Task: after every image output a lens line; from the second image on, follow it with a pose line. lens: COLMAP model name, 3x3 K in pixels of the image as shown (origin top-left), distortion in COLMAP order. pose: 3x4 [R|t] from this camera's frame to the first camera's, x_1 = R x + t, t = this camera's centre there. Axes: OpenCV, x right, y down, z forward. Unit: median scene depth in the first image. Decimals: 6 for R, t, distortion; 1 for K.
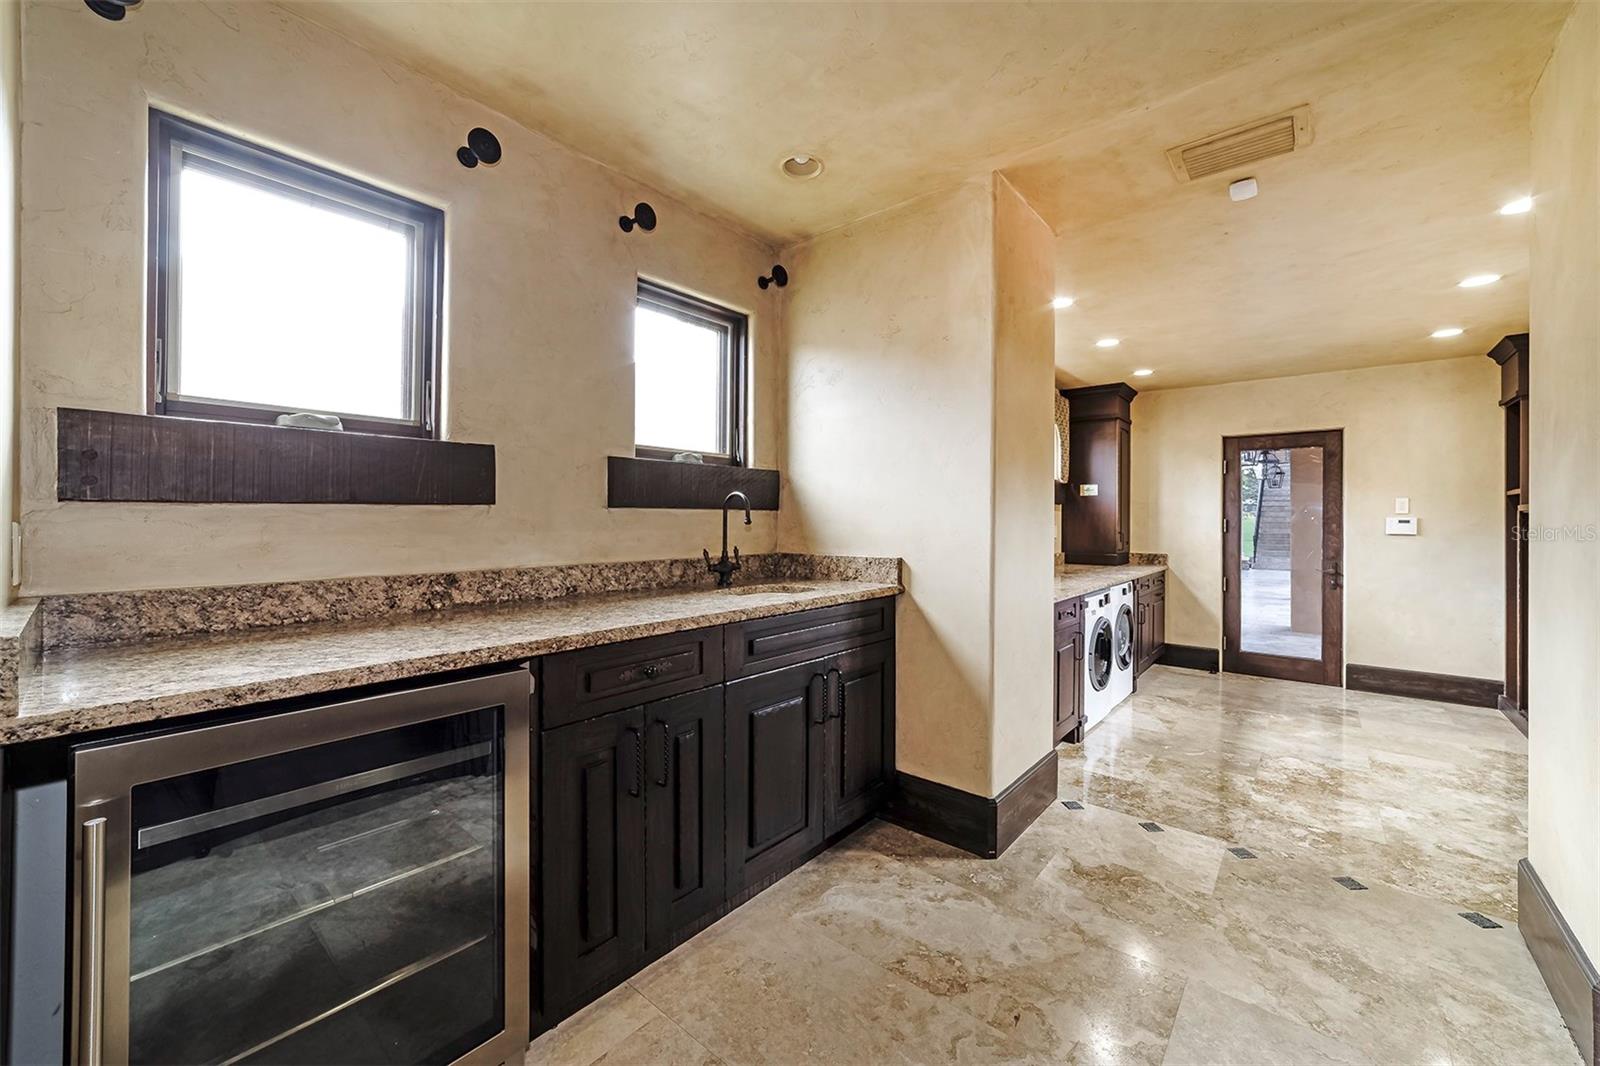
lens RADIAL K [[613.0, 0, 791.3], [0, 613.0, 523.5], [0, 0, 1]] dist [-0.010052, 0.003882]
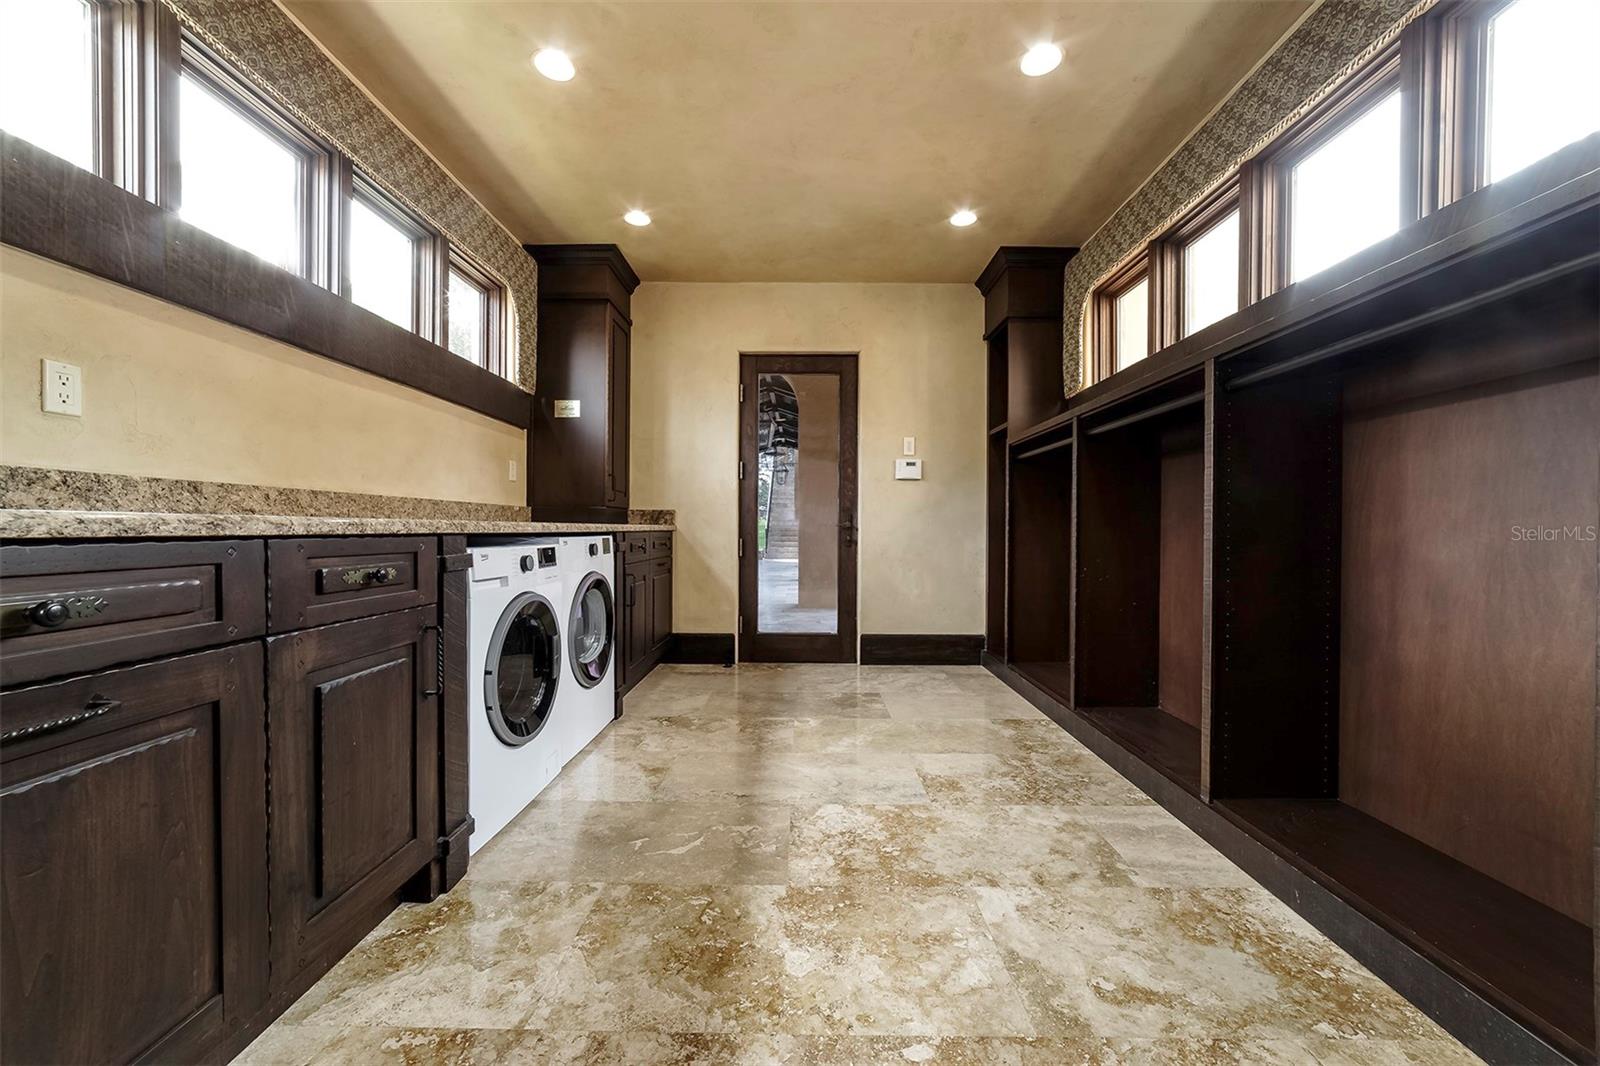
lens RADIAL K [[613.0, 0, 802.5], [0, 613.0, 536.1], [0, 0, 1]] dist [-0.010052, 0.003882]
pose [[0.757822, -0.003297, 0.652453, 0.308492], [-0.002001, 0.999971, 0.007378, 0.090700], [-0.652459, -0.006897, 0.757793, 0.424995]]
